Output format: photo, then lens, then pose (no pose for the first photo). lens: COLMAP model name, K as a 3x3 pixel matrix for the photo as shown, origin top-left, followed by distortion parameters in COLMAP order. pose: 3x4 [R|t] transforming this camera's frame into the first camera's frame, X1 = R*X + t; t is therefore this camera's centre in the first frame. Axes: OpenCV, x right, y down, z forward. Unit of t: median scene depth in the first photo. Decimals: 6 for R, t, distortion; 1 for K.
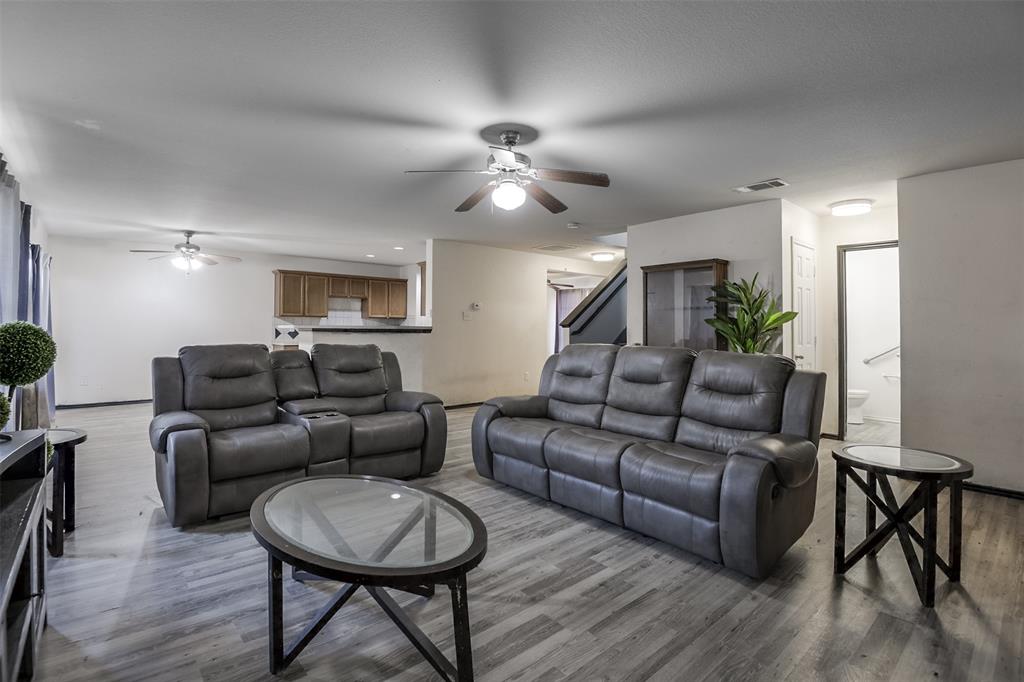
lens RADIAL K [[486.8, 0, 514.3], [0, 486.8, 322.1], [0, 0, 1]] dist [-0.000923, -0.000145]
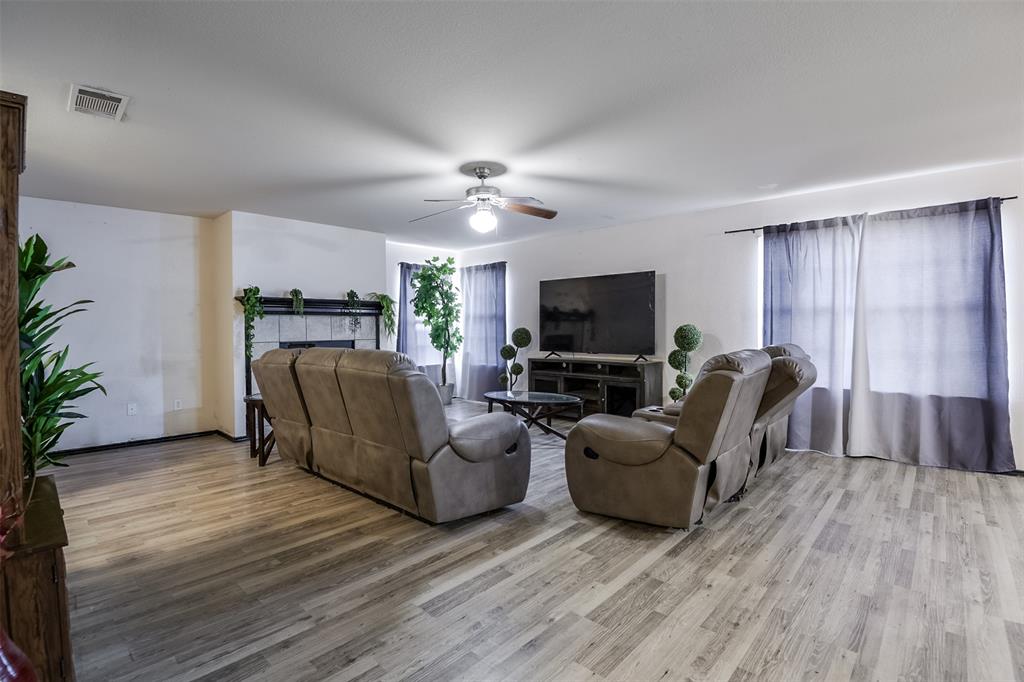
lens RADIAL K [[478.3, 0, 509.3], [0, 478.3, 341.4], [0, 0, 1]] dist [-0.003129, -0.026132]
pose [[-0.995891, 0.007047, -0.090284, 0.016342], [0.005001, 0.999726, 0.022867, 0.009721], [0.090421, 0.022321, -0.995654, 1.088296]]
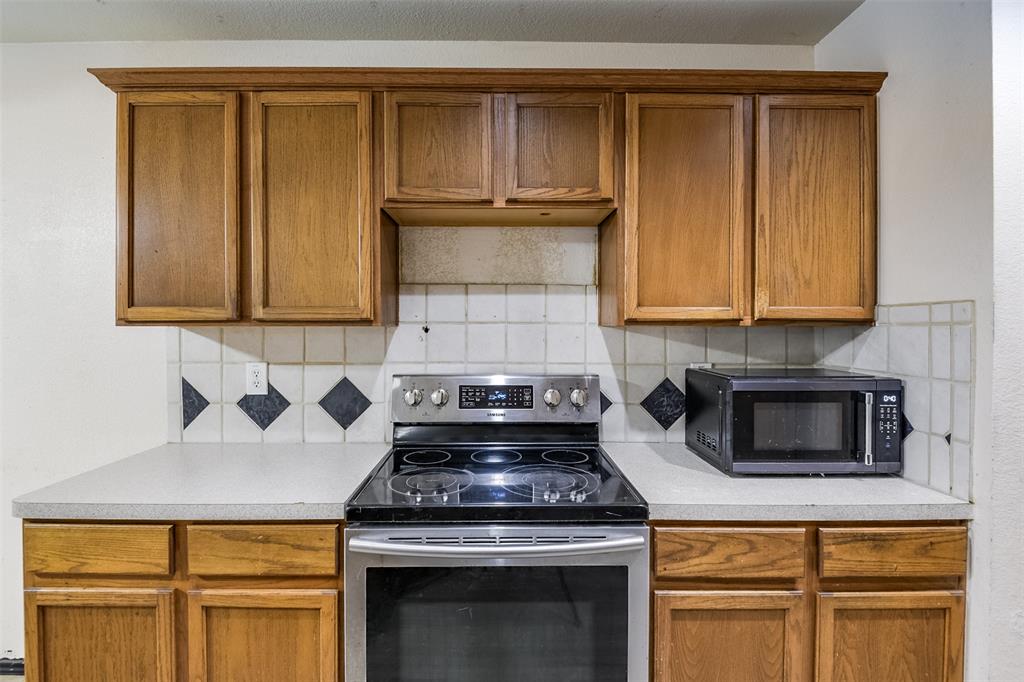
lens RADIAL K [[483.4, 0, 511.3], [0, 483.4, 326.2], [0, 0, 1]] dist [-0.002482, -0.000648]
pose [[0.753494, -0.001658, -0.657453, -0.318415], [0.011169, 0.999885, 0.010279, -0.014955], [0.657360, -0.015088, 0.753426, 1.236416]]
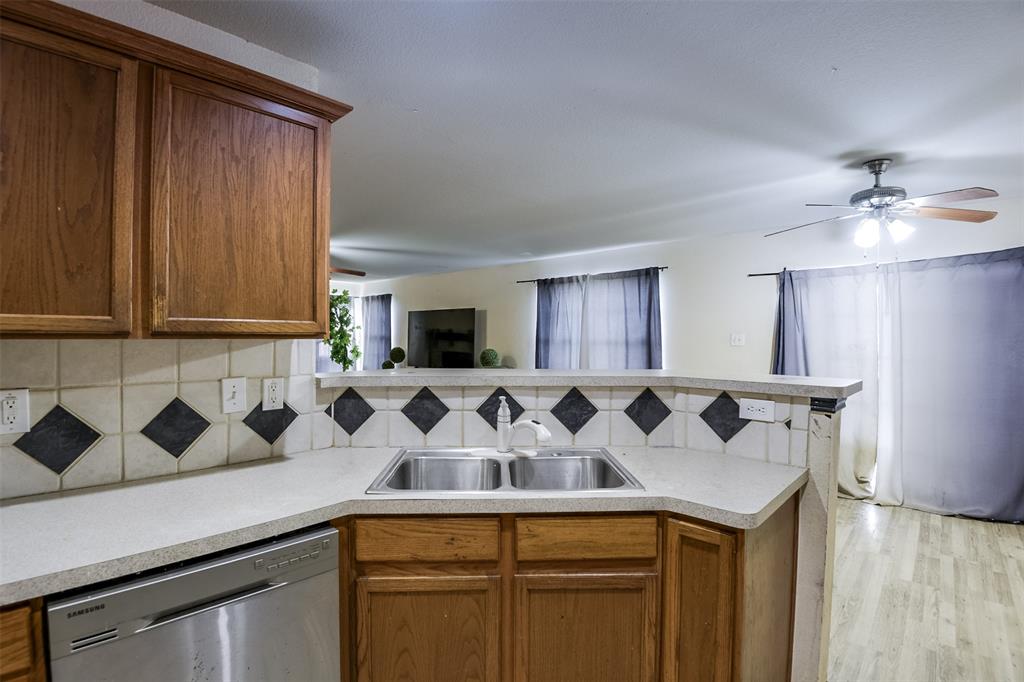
lens RADIAL K [[478.3, 0, 509.3], [0, 478.3, 341.4], [0, 0, 1]] dist [-0.003129, -0.026132]
pose [[-0.995664, -0.012777, -0.092143, -0.288047], [-0.012665, 0.999918, -0.001802, -0.013404], [0.092158, -0.000628, -0.995744, 1.396779]]
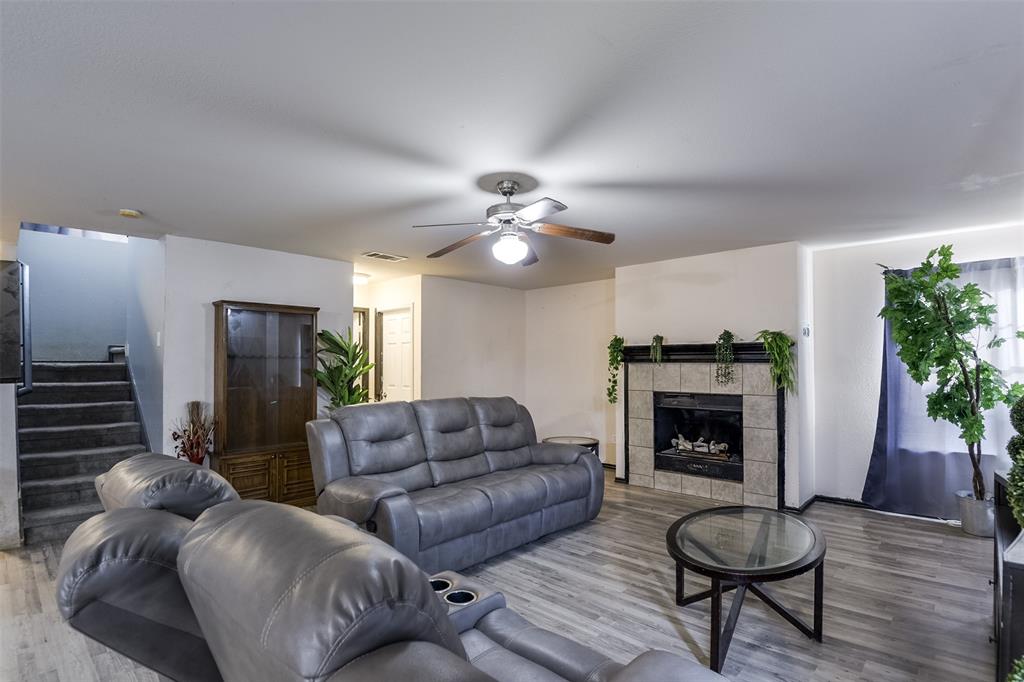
lens RADIAL K [[505.9, 0, 512.5], [0, 505.9, 360.3], [0, 0, 1]] dist [0.000388, -0.000064]
pose [[-0.088426, 0.001122, 0.996082, -0.485150], [-0.011363, 0.999933, -0.002135, -0.019343], [-0.996018, -0.011507, -0.088408, 0.528034]]
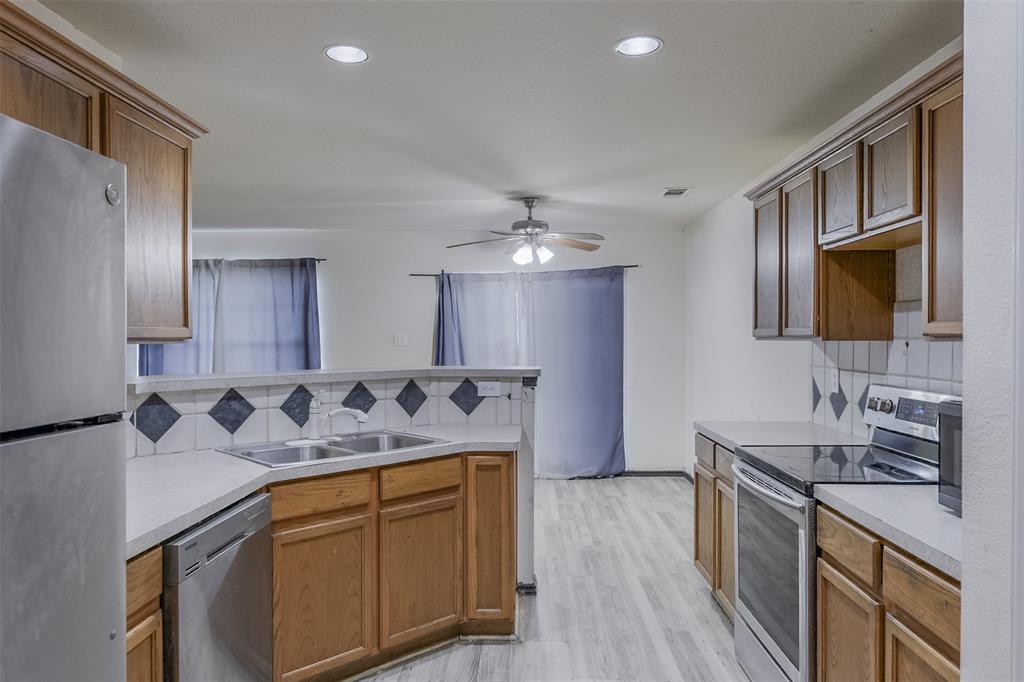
lens RADIAL K [[692.4, 0, 506.5], [0, 692.4, 340.5], [0, 0, 1]] dist [0.031054, 0.000371]
pose [[-0.690846, -0.001729, -0.723000, -0.053405], [0.005924, 0.999950, -0.008052, -0.011100], [0.722978, -0.009846, -0.690801, 1.539220]]
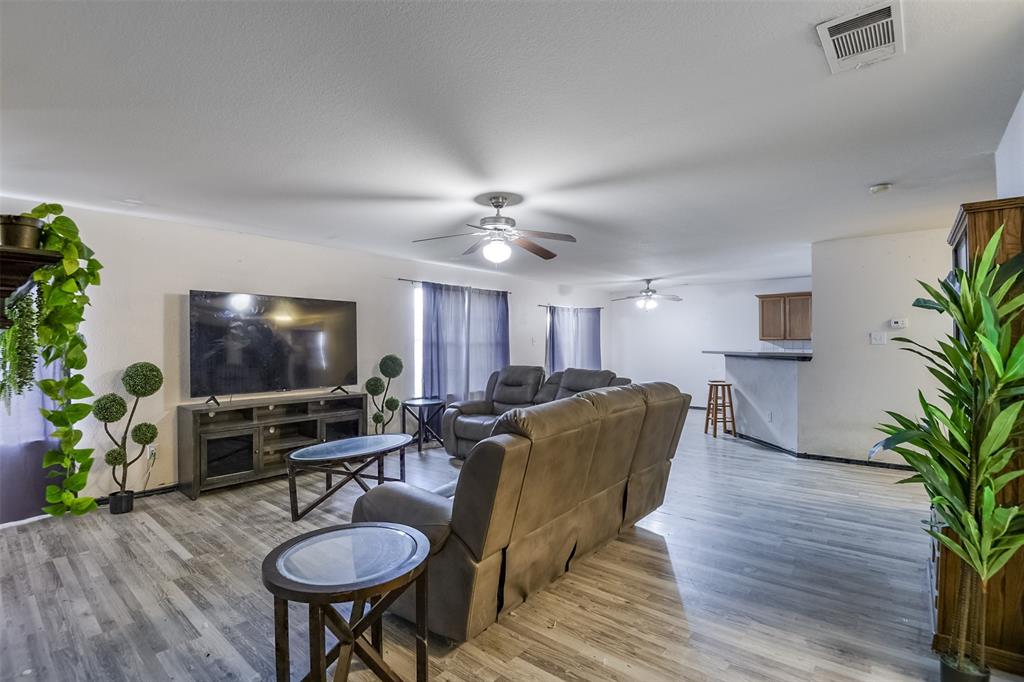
lens RADIAL K [[475.0, 0, 498.7], [0, 475.0, 348.4], [0, 0, 1]] dist [-0.033034, -0.008779]
pose [[0.126259, 0.004085, -0.991989, 0.563880], [0.015270, 0.999865, 0.006061, -0.011991], [0.991880, -0.015913, 0.126180, 0.416418]]
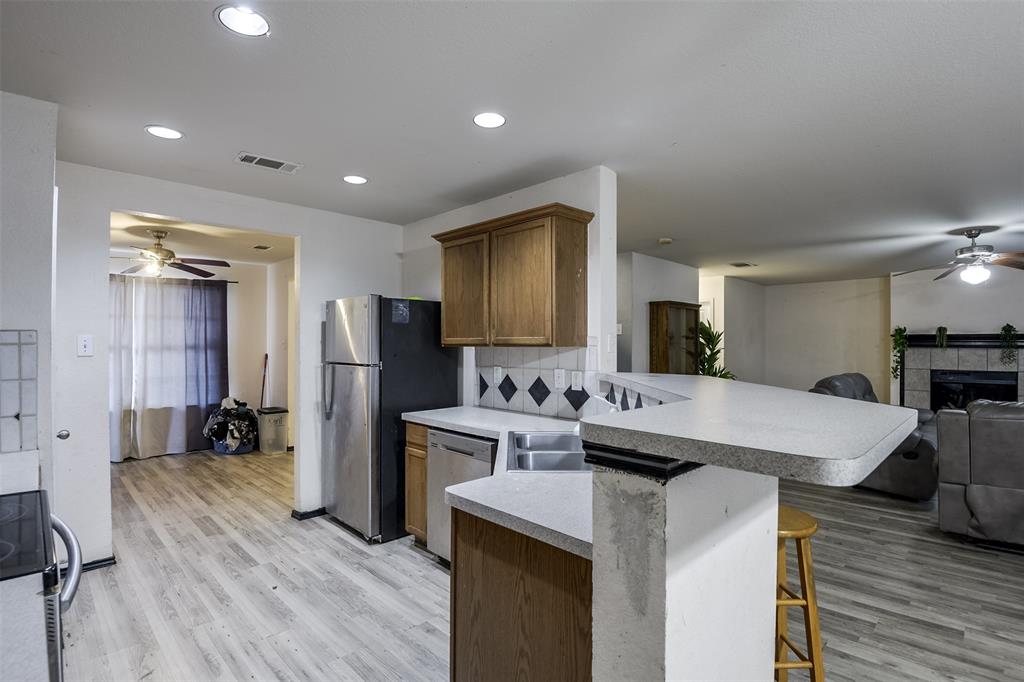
lens RADIAL K [[494.7, 0, 508.9], [0, 494.7, 345.6], [0, 0, 1]] dist [-0.038609, -0.000313]
pose [[-0.065709, -0.007675, 0.997809, -0.645773], [-0.014677, 0.999870, 0.006724, -0.017653], [-0.997731, -0.014203, -0.065813, 1.204457]]
